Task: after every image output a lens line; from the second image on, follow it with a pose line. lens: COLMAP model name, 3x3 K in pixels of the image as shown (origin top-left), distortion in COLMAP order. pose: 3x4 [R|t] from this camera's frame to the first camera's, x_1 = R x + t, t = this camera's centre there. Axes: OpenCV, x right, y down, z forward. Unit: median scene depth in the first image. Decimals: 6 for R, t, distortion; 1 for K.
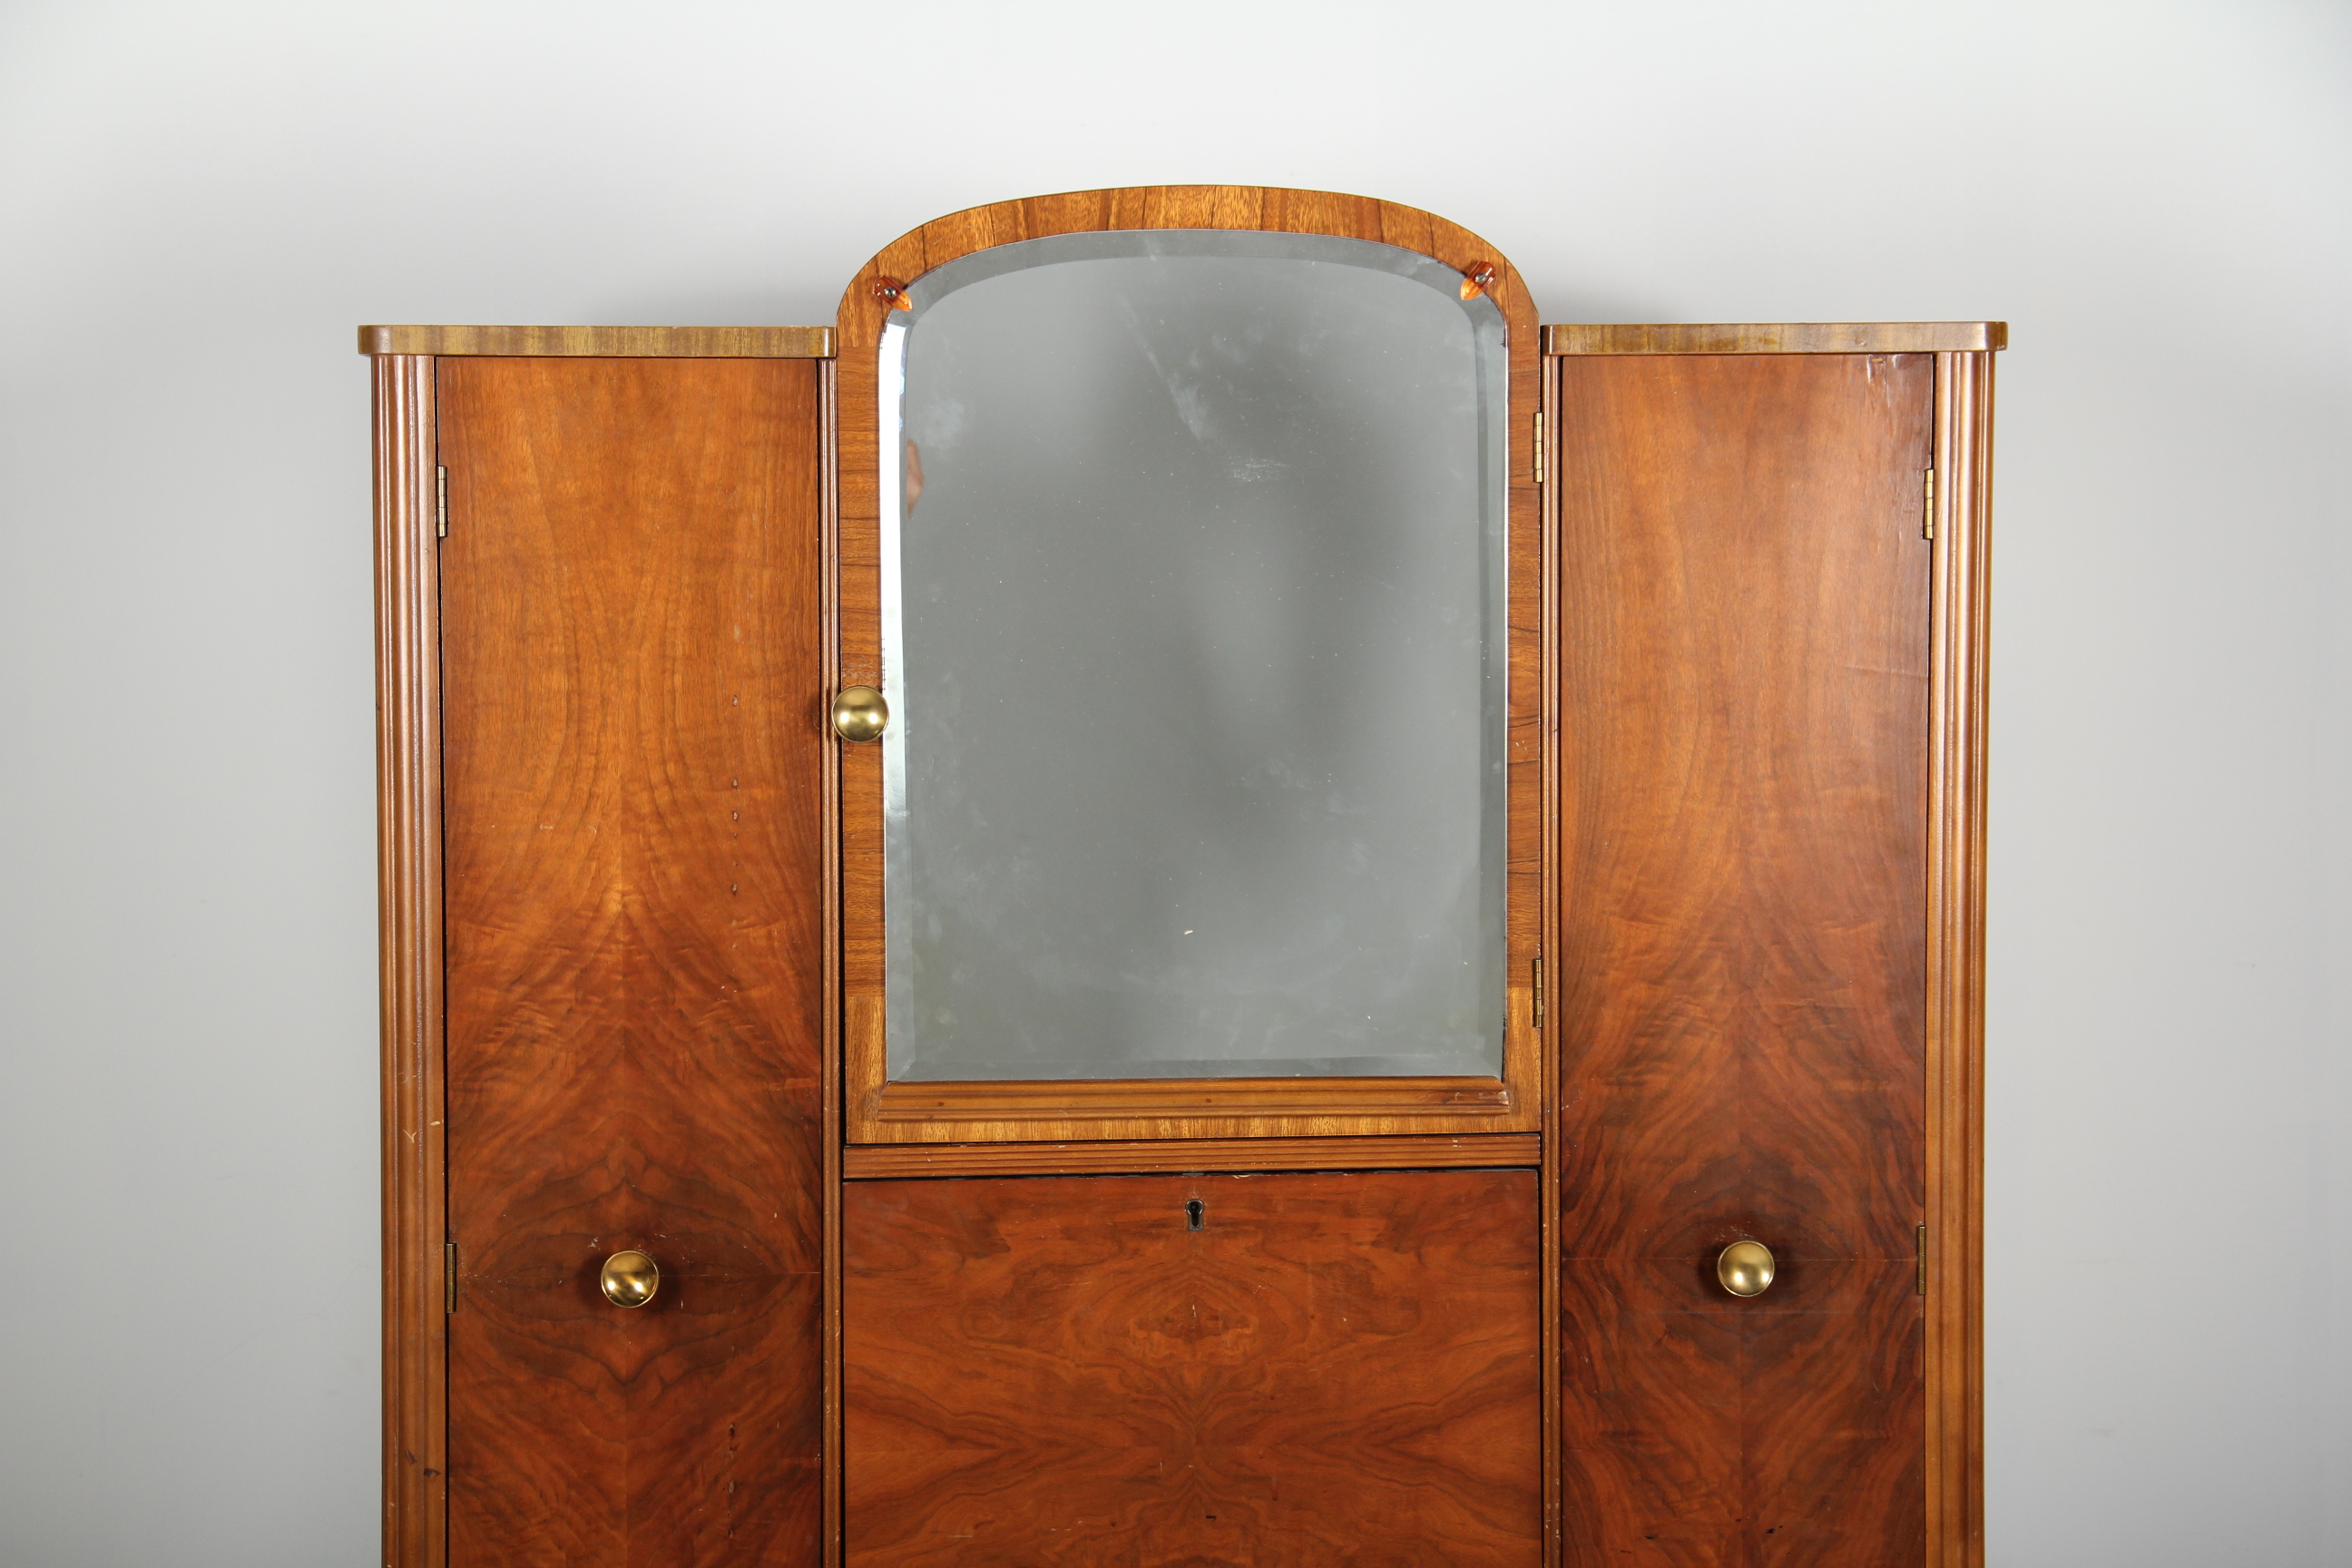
lens RADIAL K [[5740.1, 0, 1180.2], [0, 5740.1, 796.4], [0, 0, 1]] dist [0.416821, 0.000000]
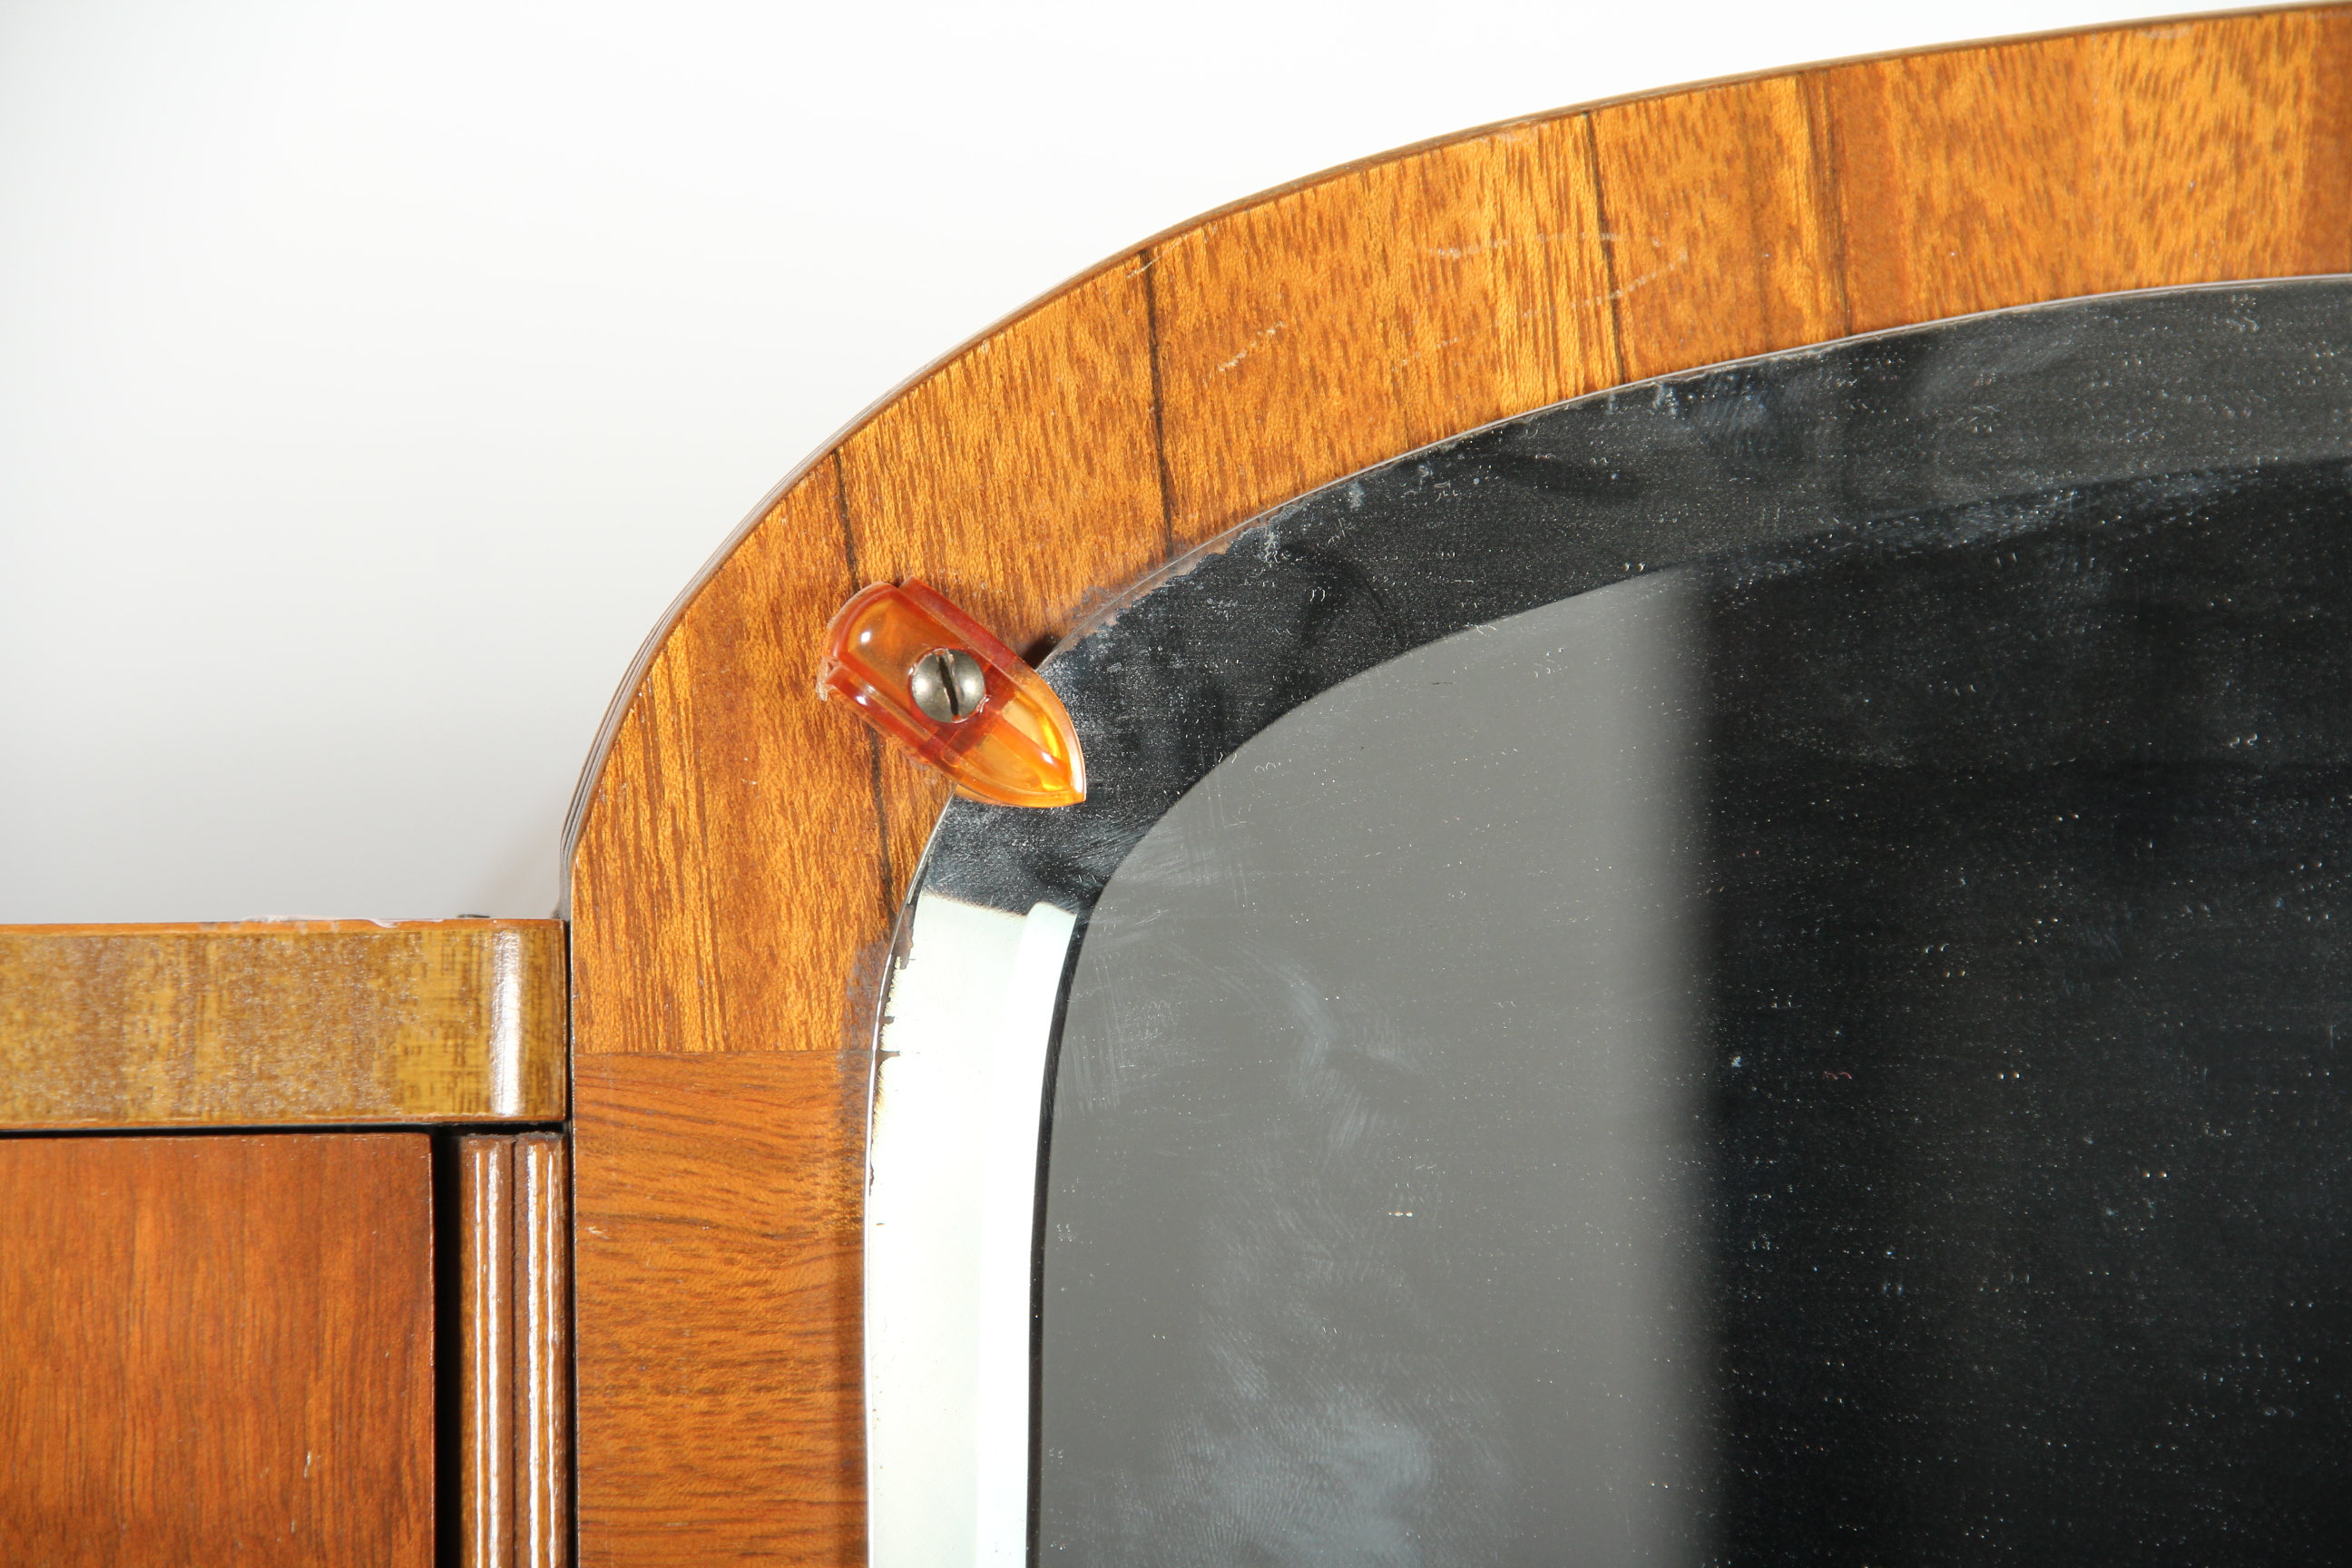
lens RADIAL K [[13126.7, 0, 1176.1], [0, 13126.7, 783.9], [0, 0, 1]] dist [0.400904, 0.000000]
pose [[0.999950, -0.004035, -0.009161, -0.040976], [0.003249, 0.996441, -0.084228, -0.056304], [0.009468, 0.084194, 0.996404, 0.661940]]
